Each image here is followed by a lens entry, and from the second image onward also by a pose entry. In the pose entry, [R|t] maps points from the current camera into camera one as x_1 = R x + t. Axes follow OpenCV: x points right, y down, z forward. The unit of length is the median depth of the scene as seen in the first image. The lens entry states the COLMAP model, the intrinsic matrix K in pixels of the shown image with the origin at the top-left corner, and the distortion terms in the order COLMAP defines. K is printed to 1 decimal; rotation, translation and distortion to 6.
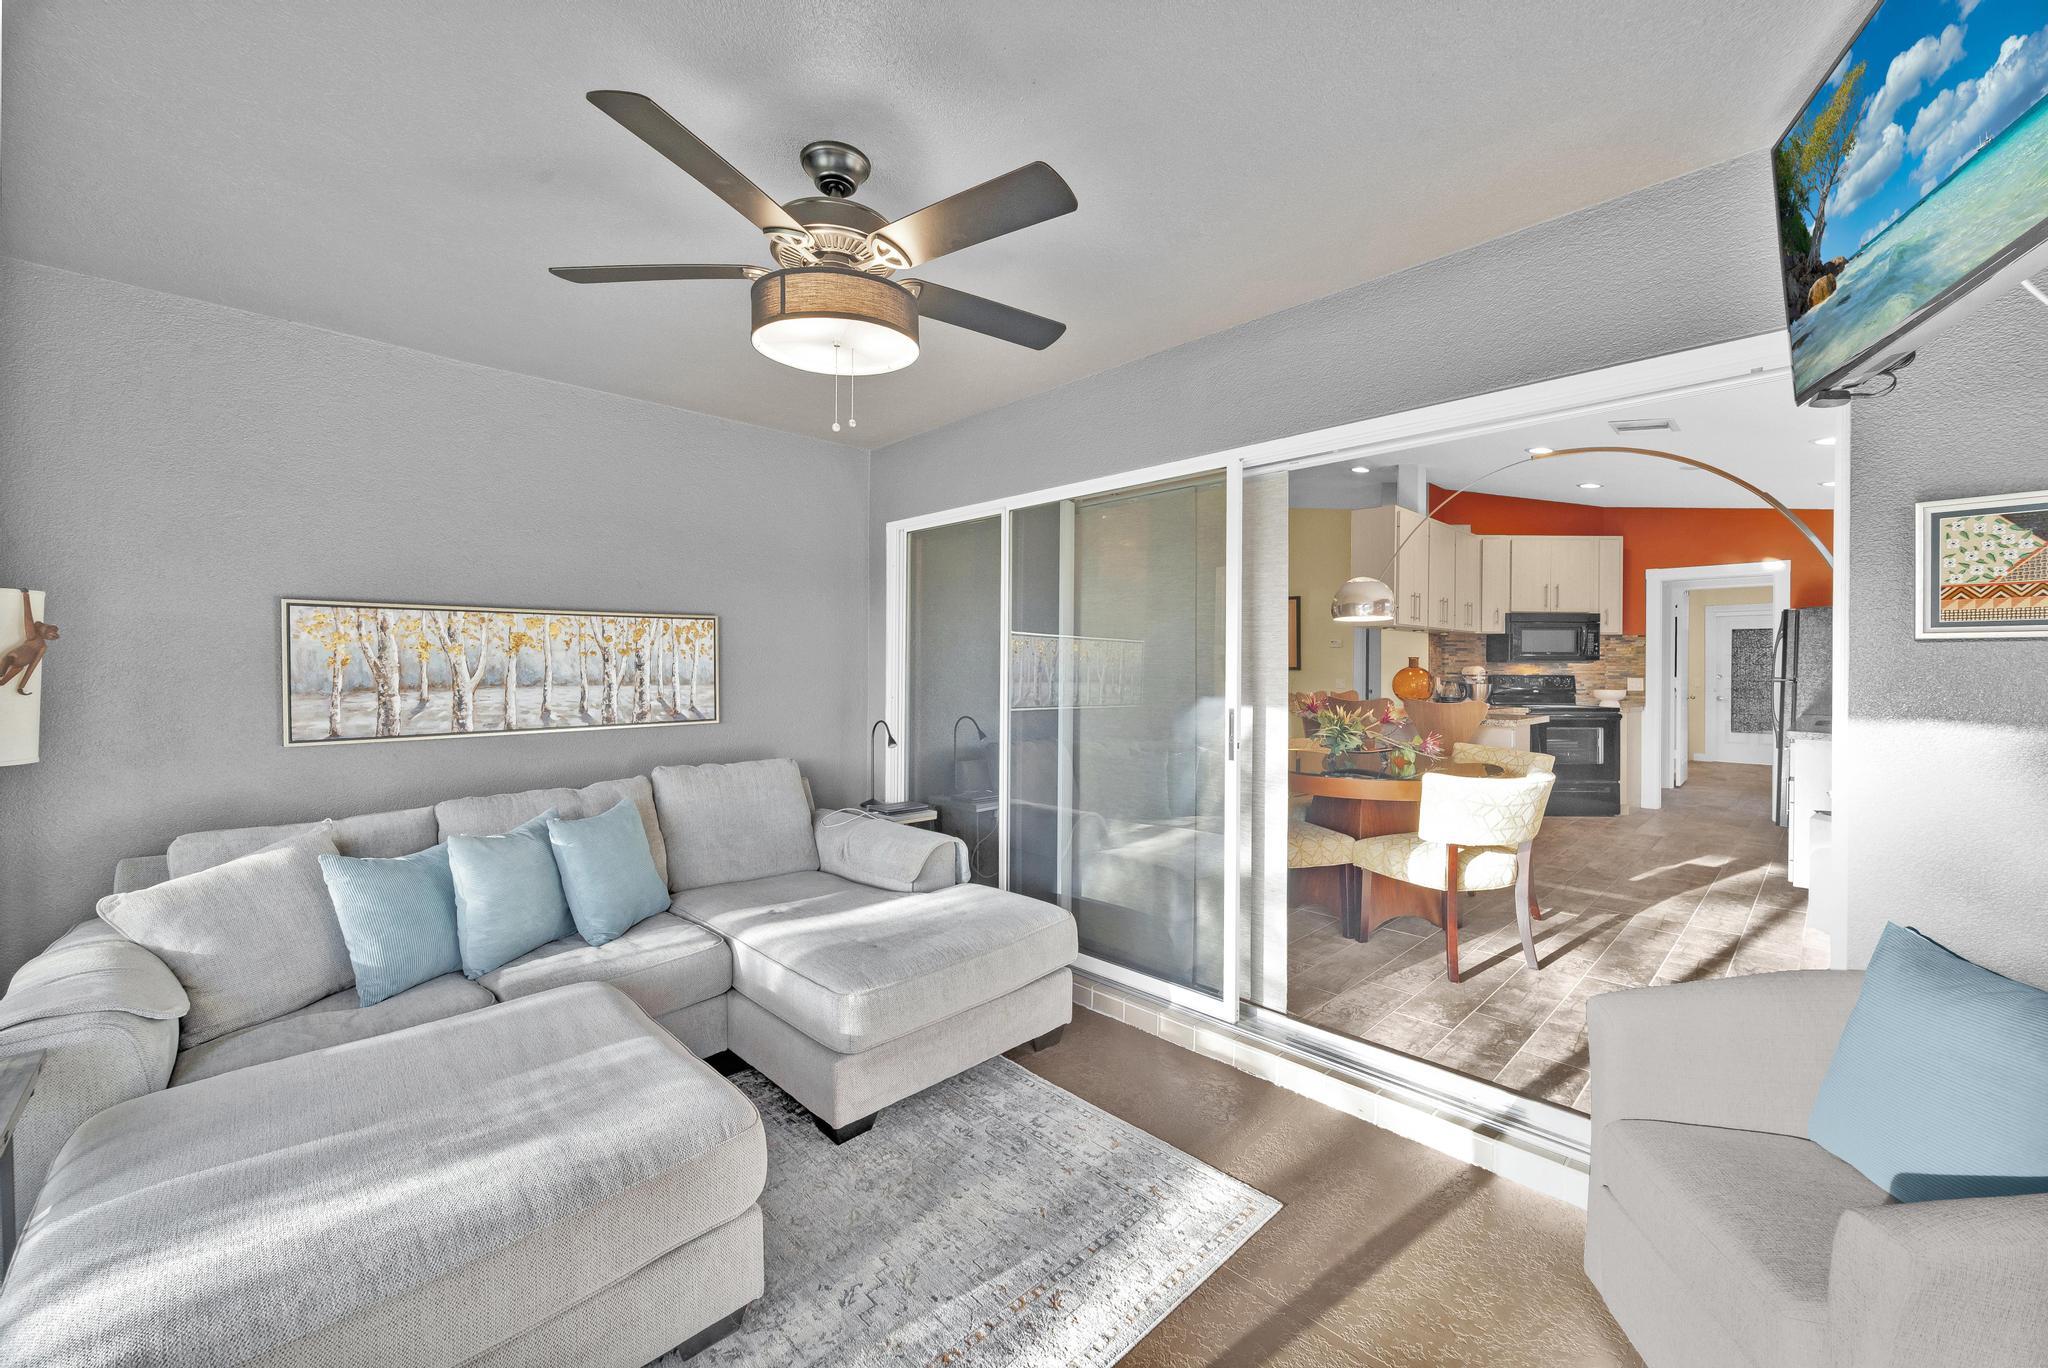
lens RADIAL K [[798.5, 0, 1023.0], [0, 798.5, 674.8], [0, 0, 1]] dist [-0.000484, -0.000016]
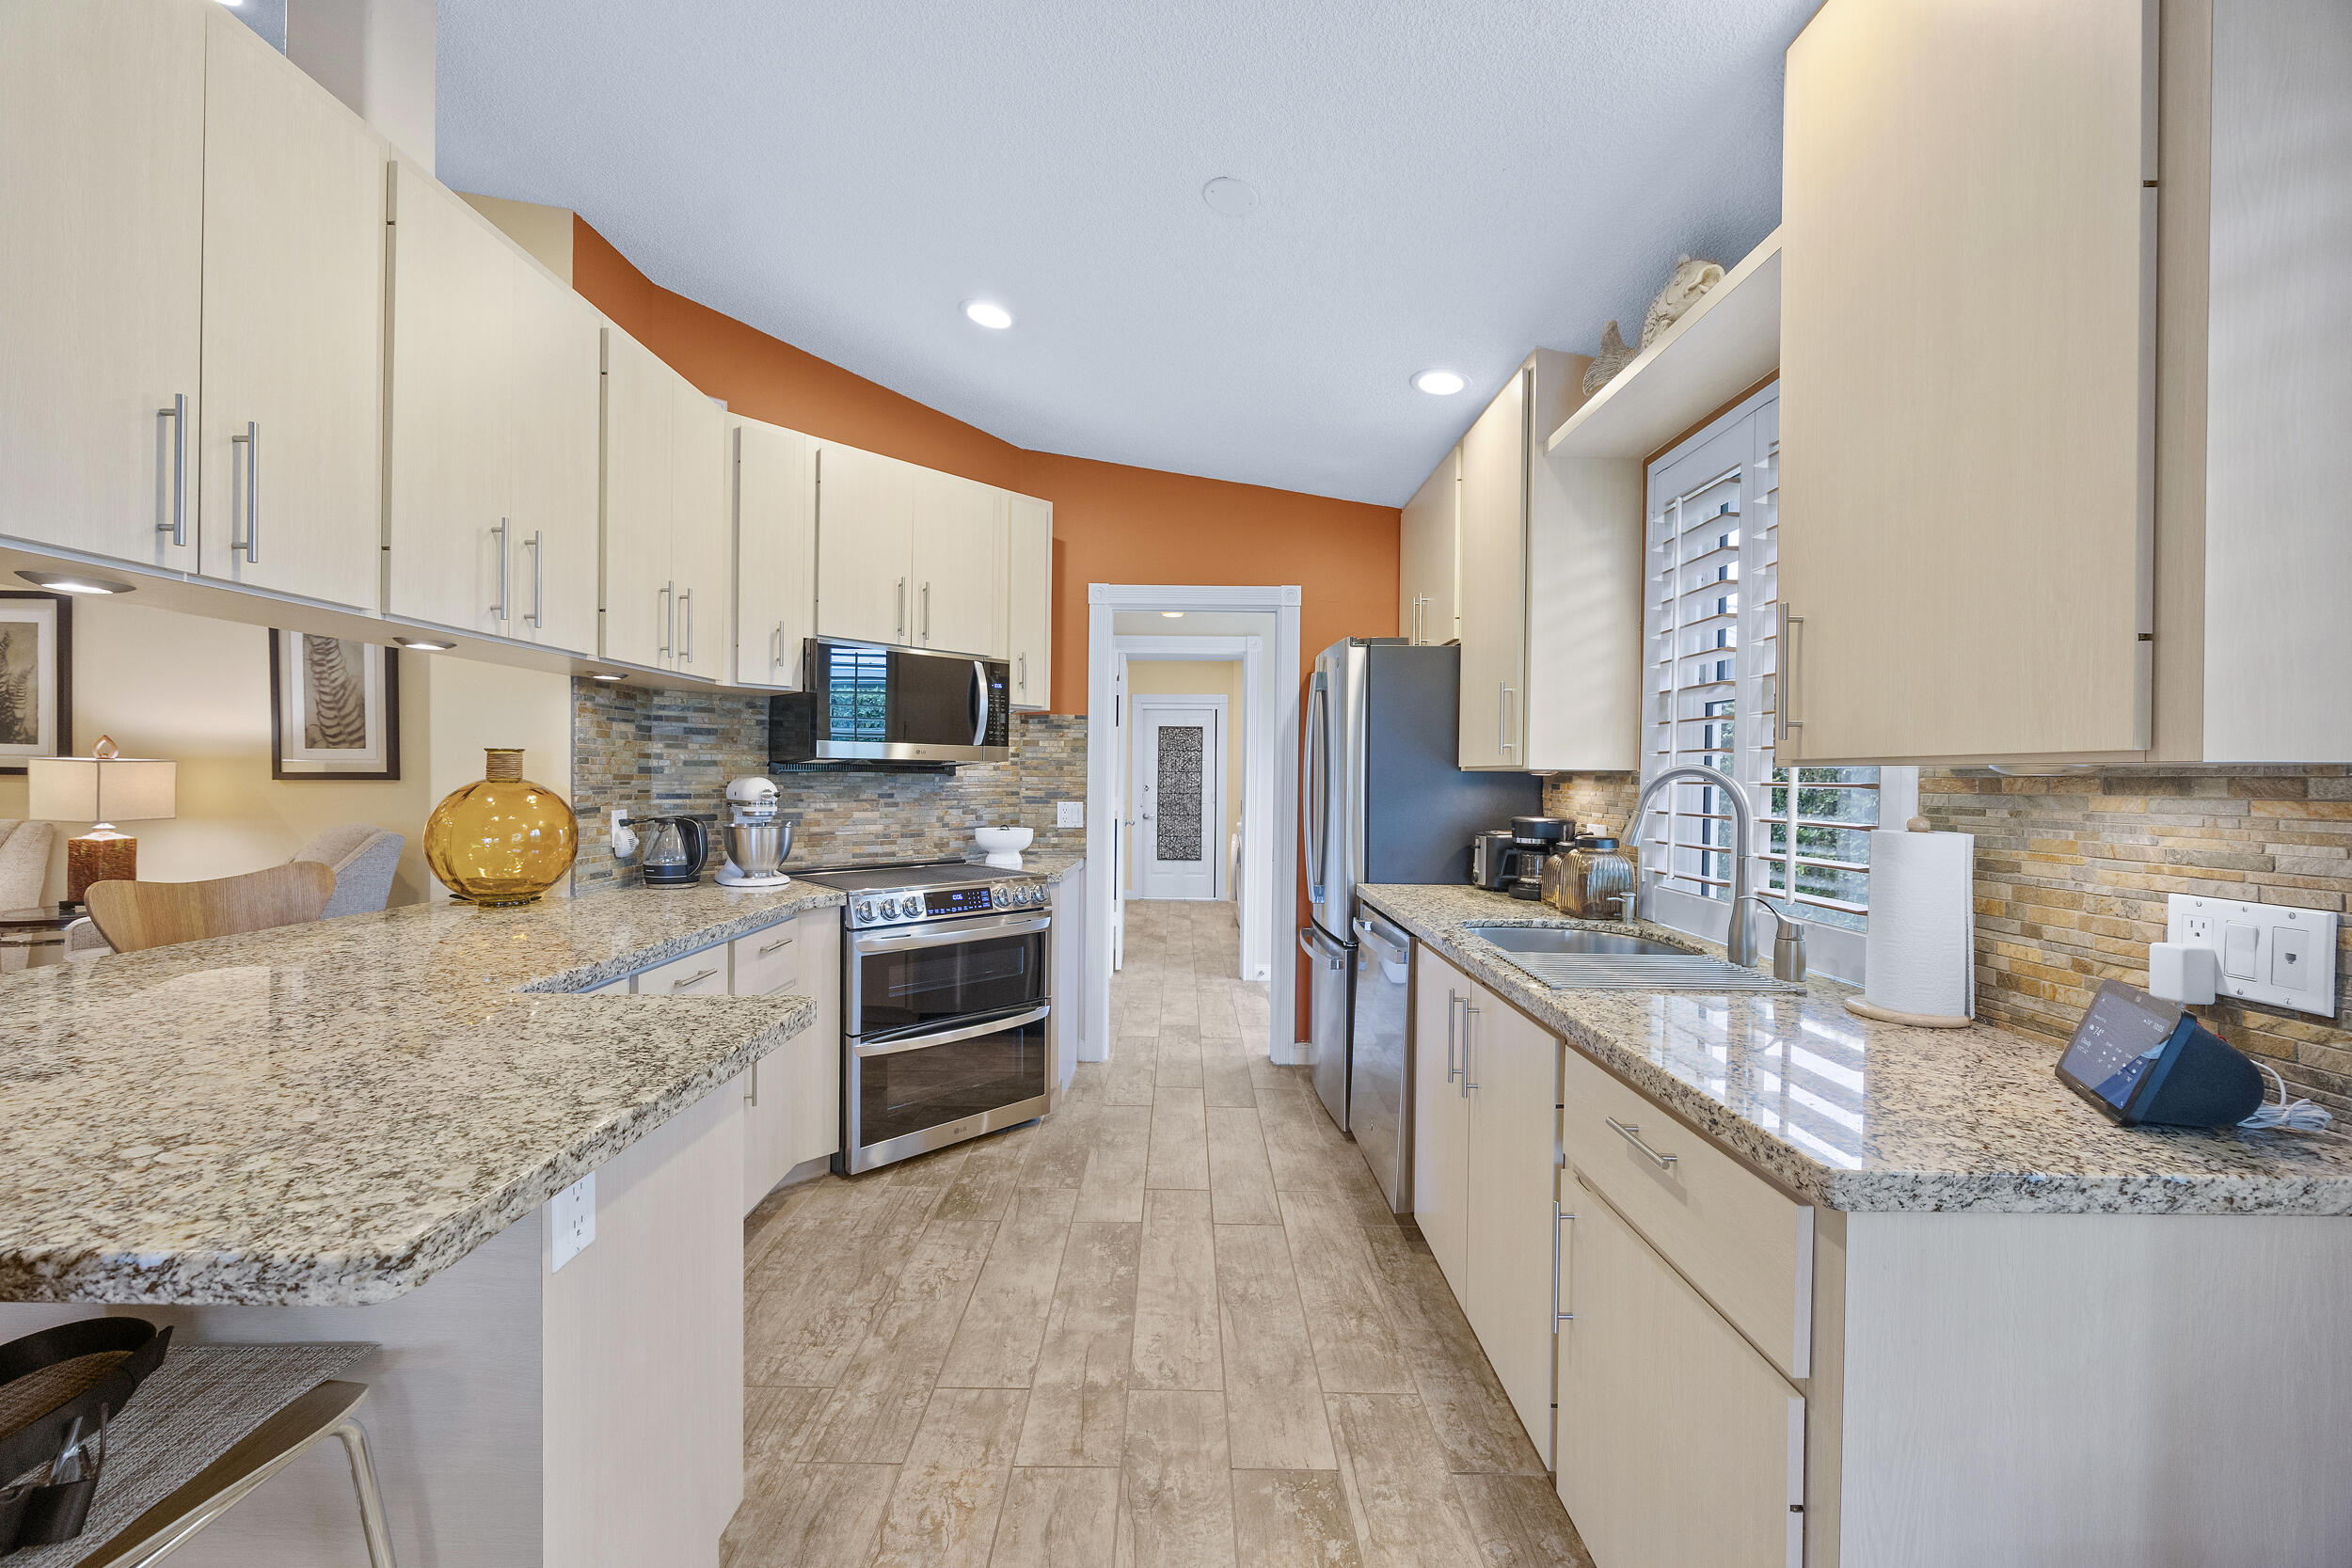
lens RADIAL K [[917.0, 0, 1174.9], [0, 917.0, 773.4], [0, 0, 1]] dist [-0.000484, -0.000016]
pose [[0.703974, 0.005187, 0.710206, 0.412166], [-0.002576, 0.999985, -0.004750, -0.011089], [-0.710221, 0.001514, 0.703977, 0.558083]]
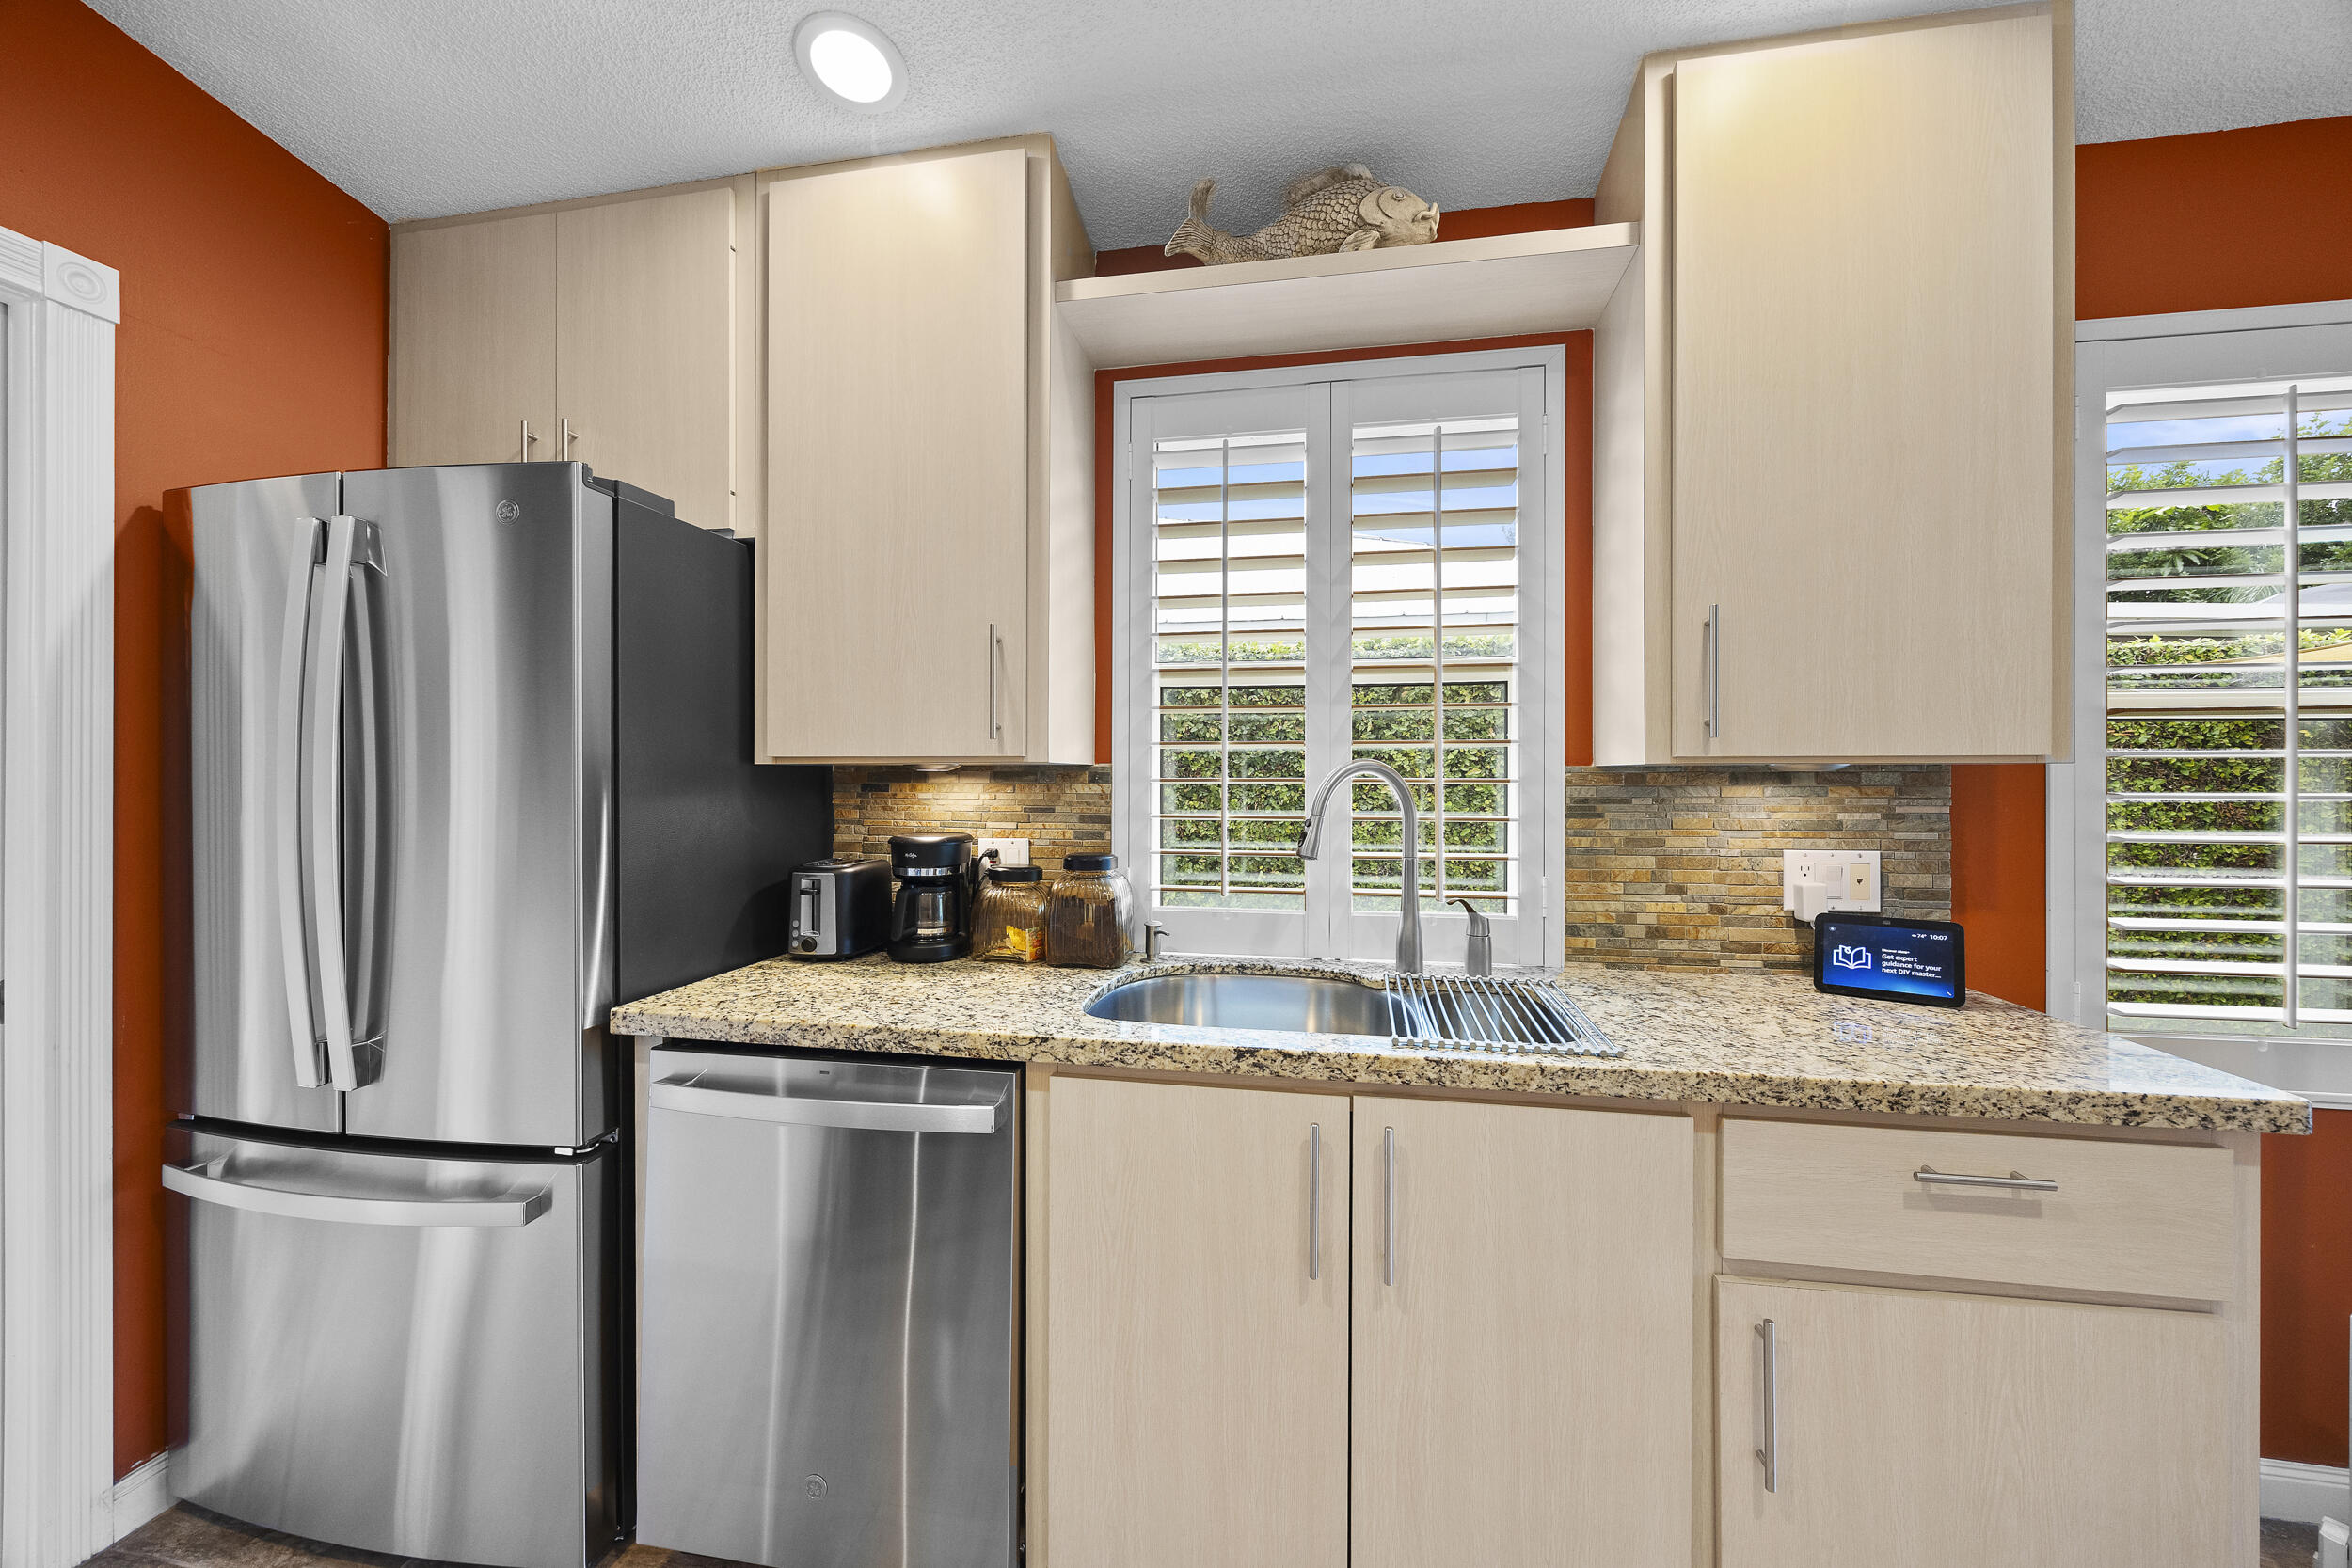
lens RADIAL K [[917.0, 0, 1174.9], [0, 917.0, 773.4], [0, 0, 1]] dist [-0.000484, -0.000016]
pose [[-0.581024, -0.006235, 0.813862, 0.819933], [0.004969, 0.999925, 0.011208, -0.022441], [-0.813871, 0.010557, -0.580950, 1.340724]]
